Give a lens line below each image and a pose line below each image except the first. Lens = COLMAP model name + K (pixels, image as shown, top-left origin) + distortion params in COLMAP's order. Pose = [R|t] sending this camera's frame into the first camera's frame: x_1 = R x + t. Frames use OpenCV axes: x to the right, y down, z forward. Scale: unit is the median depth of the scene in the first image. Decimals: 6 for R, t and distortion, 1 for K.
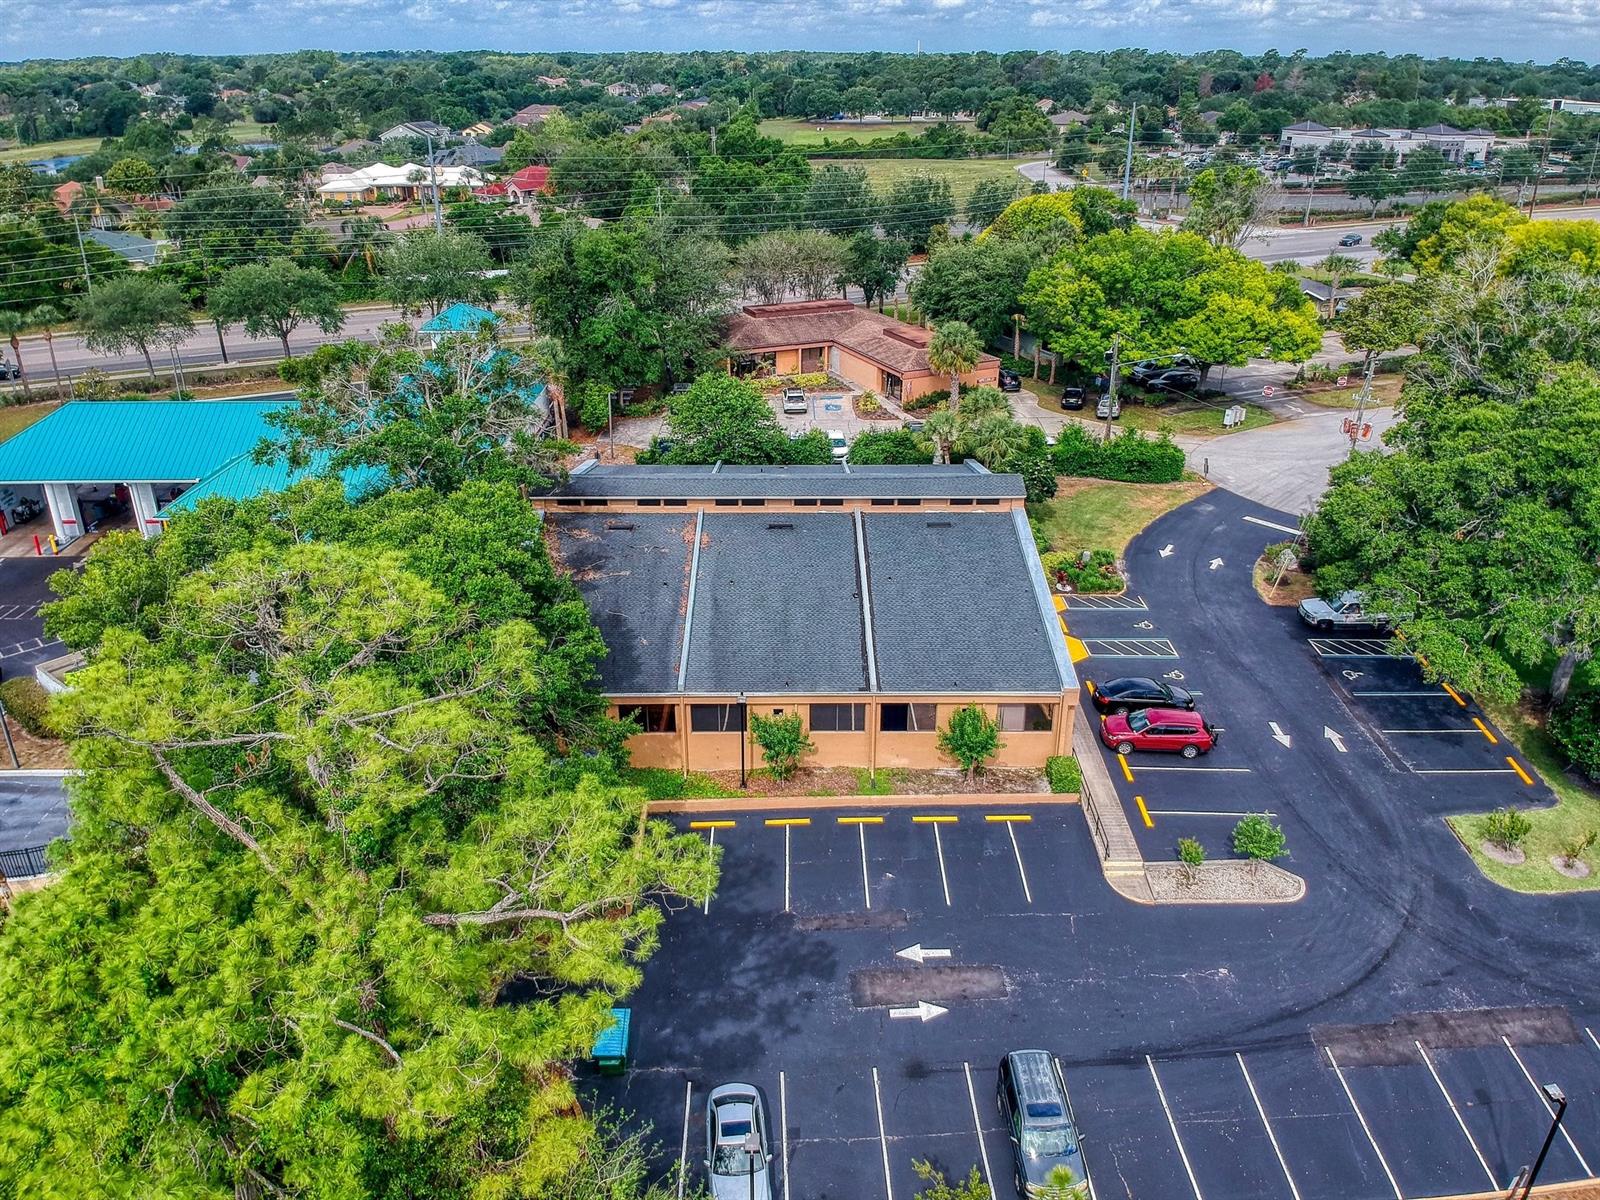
lens RADIAL K [[1161.3, 0, 805.5], [0, 1161.3, 605.4], [0, 0, 1]] dist [0.173878, -0.365694]
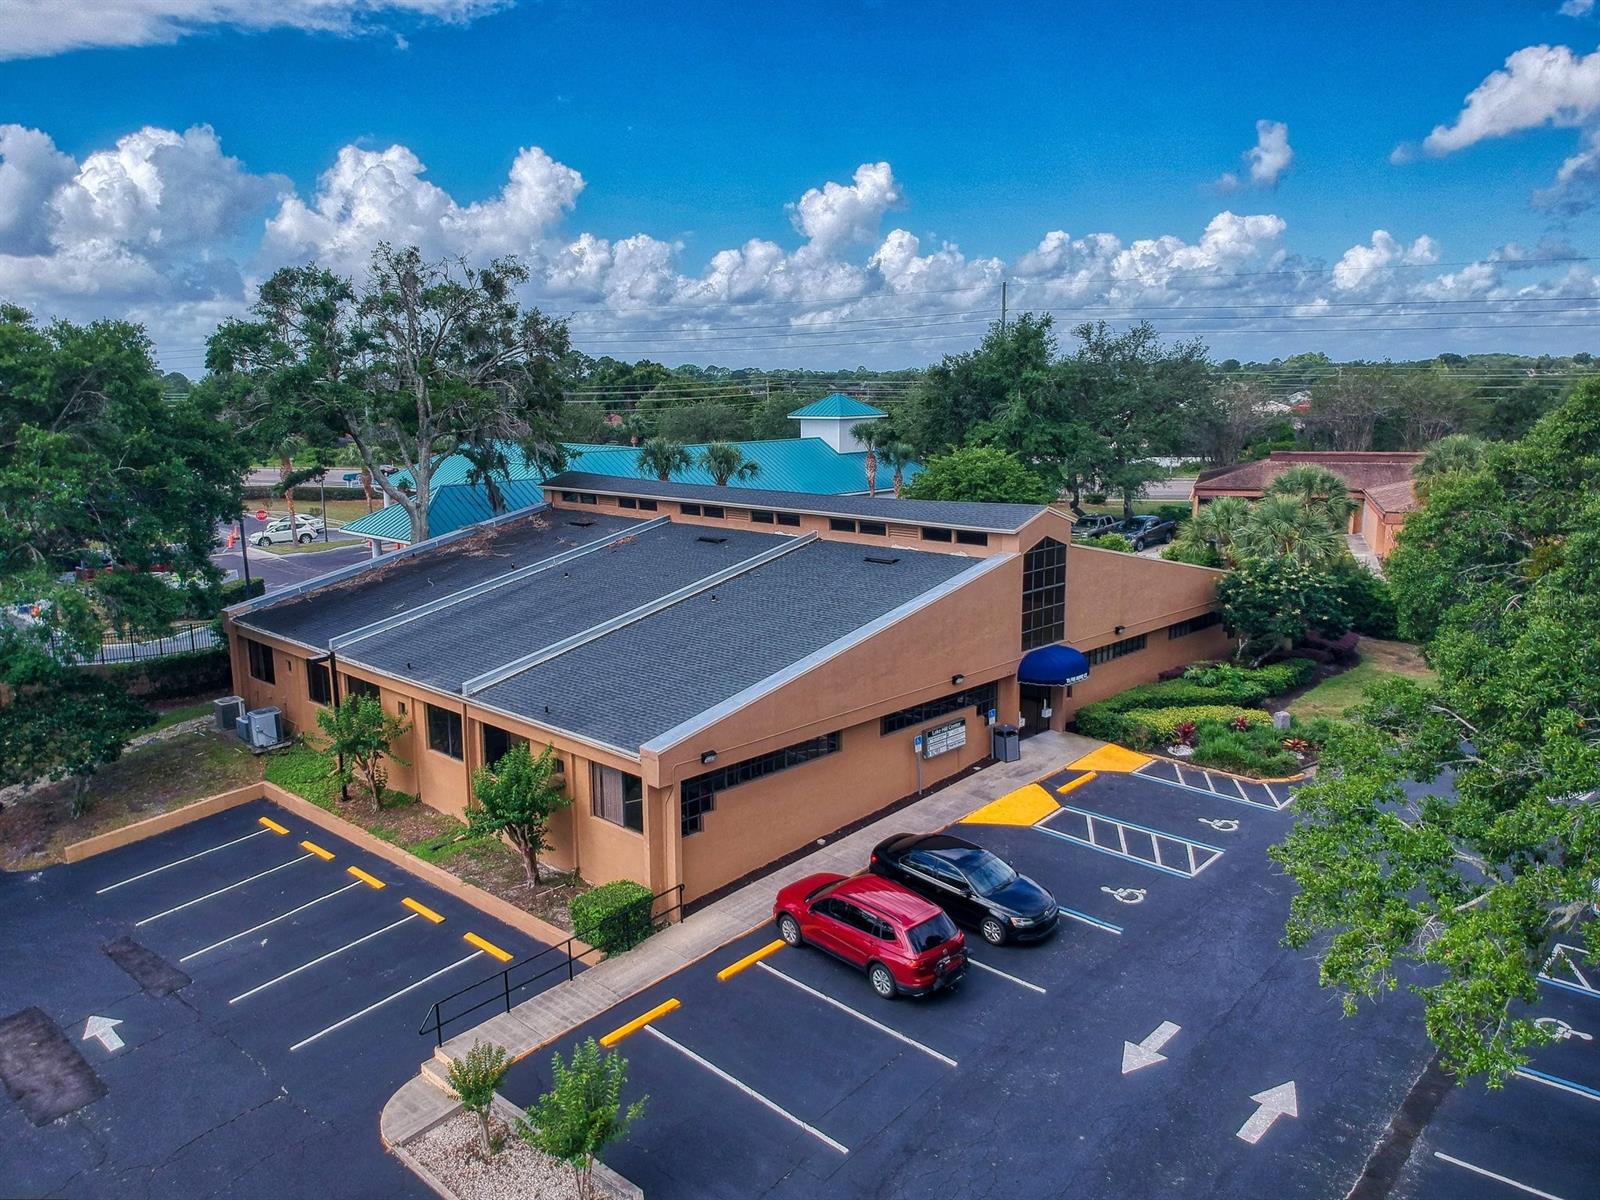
lens RADIAL K [[1171.6, 0, 794.3], [0, 1171.6, 600.1], [0, 0, 1]] dist [0.075470, -0.146863]
pose [[0.700908, 0.118002, -0.703422, 0.412824], [-0.287491, 0.949297, -0.127216, 0.035189], [0.652745, 0.291394, 0.699295, 0.418007]]
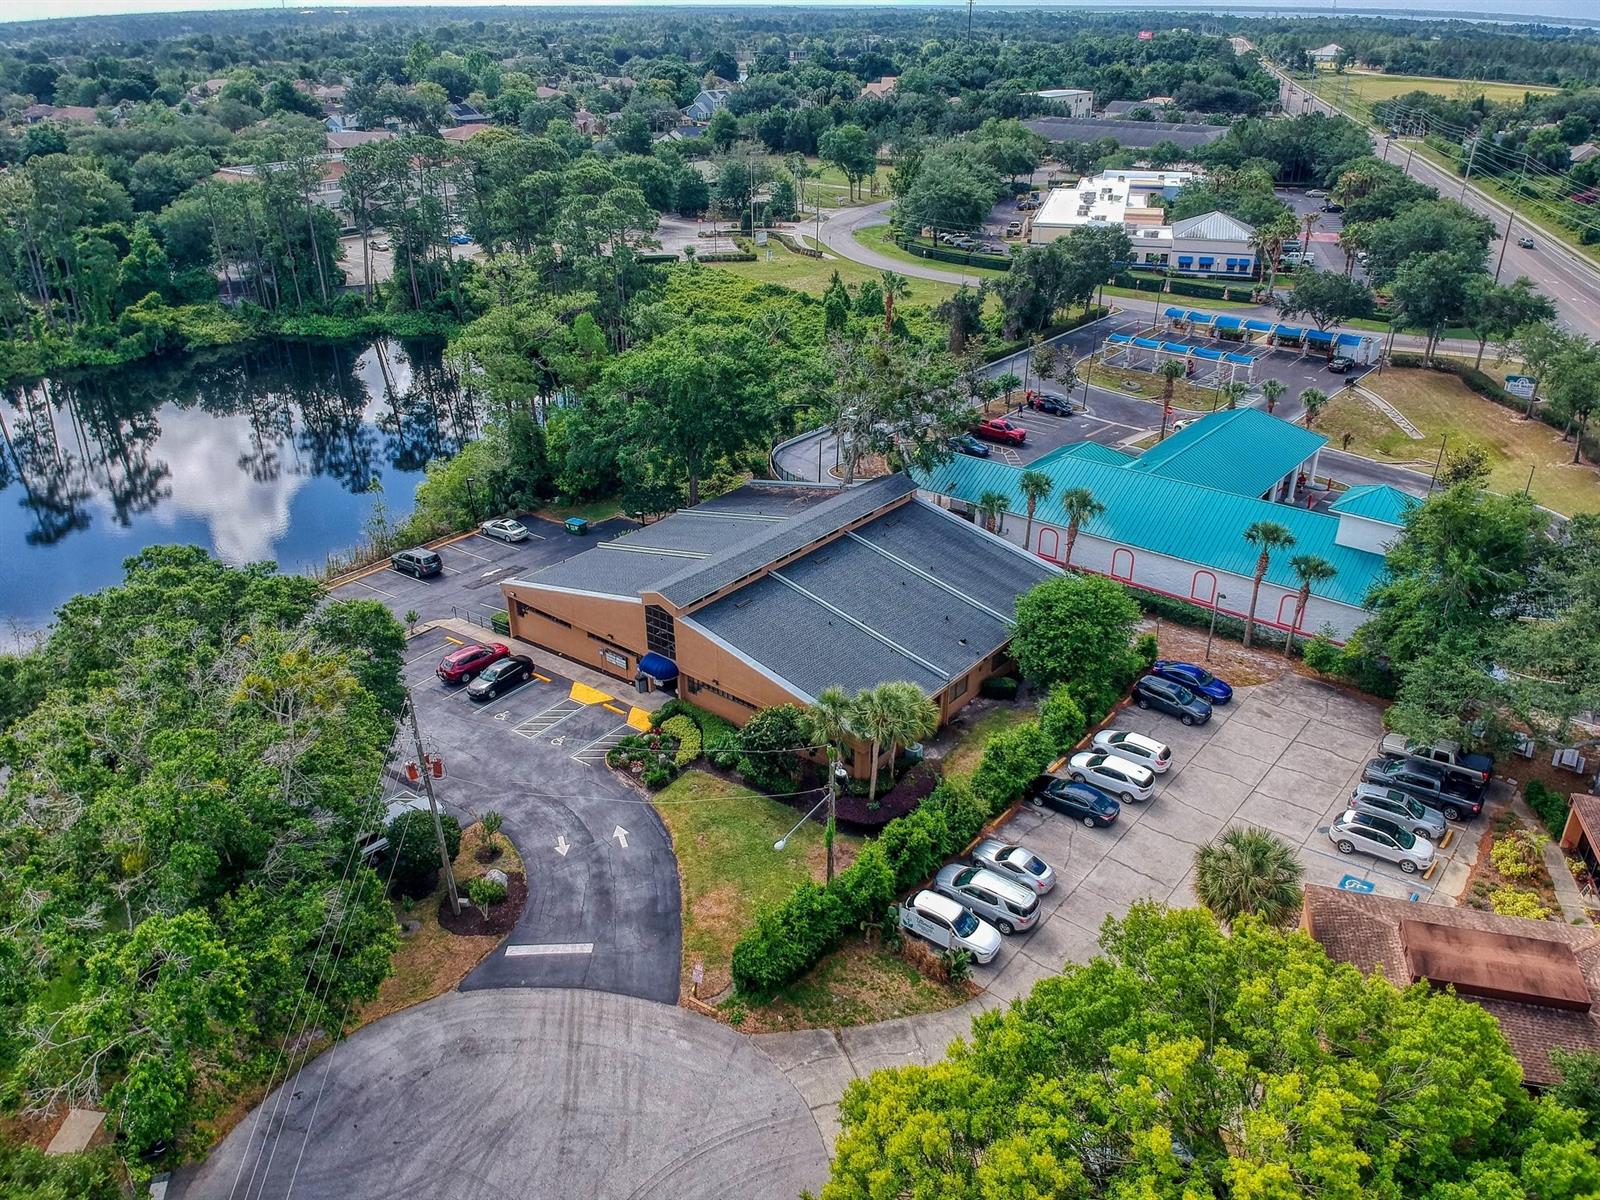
lens RADIAL K [[1179.5, 0, 805.7], [0, 1179.5, 601.4], [0, 0, 1]] dist [0.099566, -0.179559]
pose [[-0.640612, 0.345401, -0.685795, 0.704529], [-0.326883, 0.685480, 0.650588, -0.716507], [0.694812, 0.640949, -0.326220, 1.185949]]
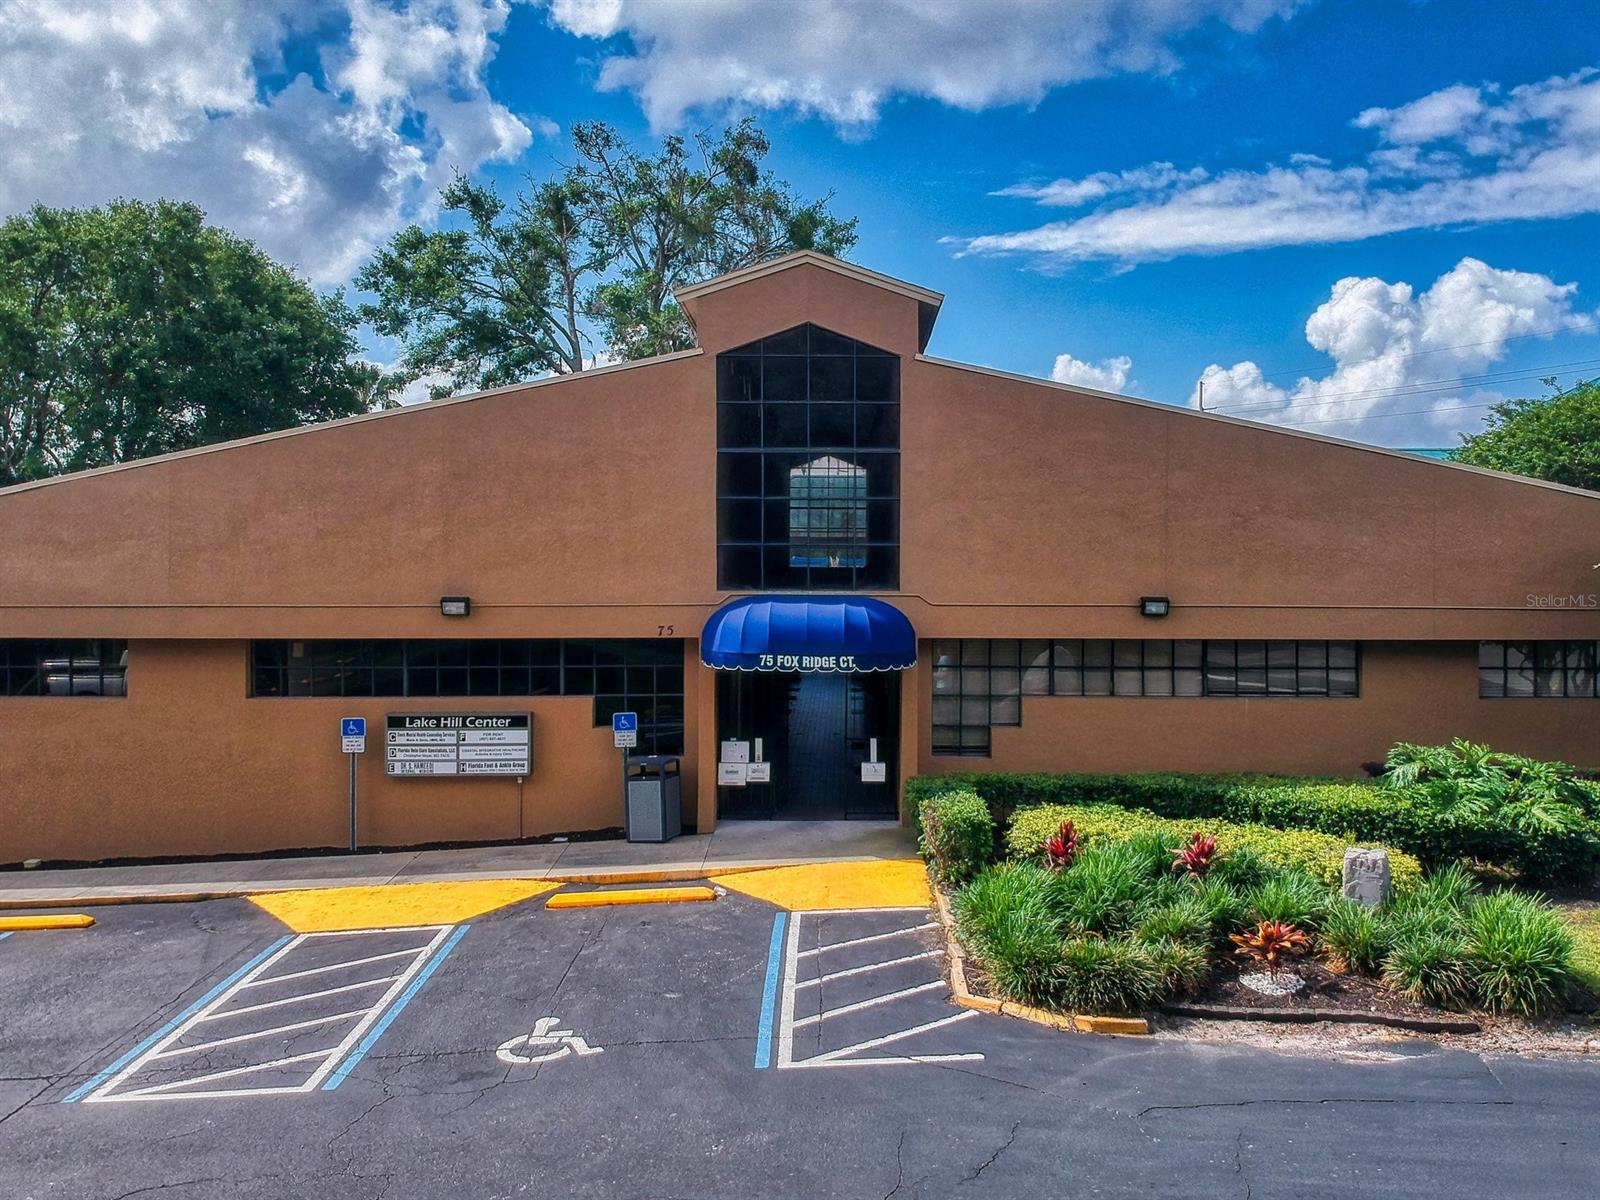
lens RADIAL K [[1423.0, 0, 862.8], [0, 1423.0, 595.5], [0, 0, 1]] dist [0.081232, -0.171517]
pose [[0.002196, 0.029295, -0.999568, 0.388819], [-0.426352, 0.904196, 0.025563, -0.047144], [0.904555, 0.426112, 0.014476, 0.832088]]
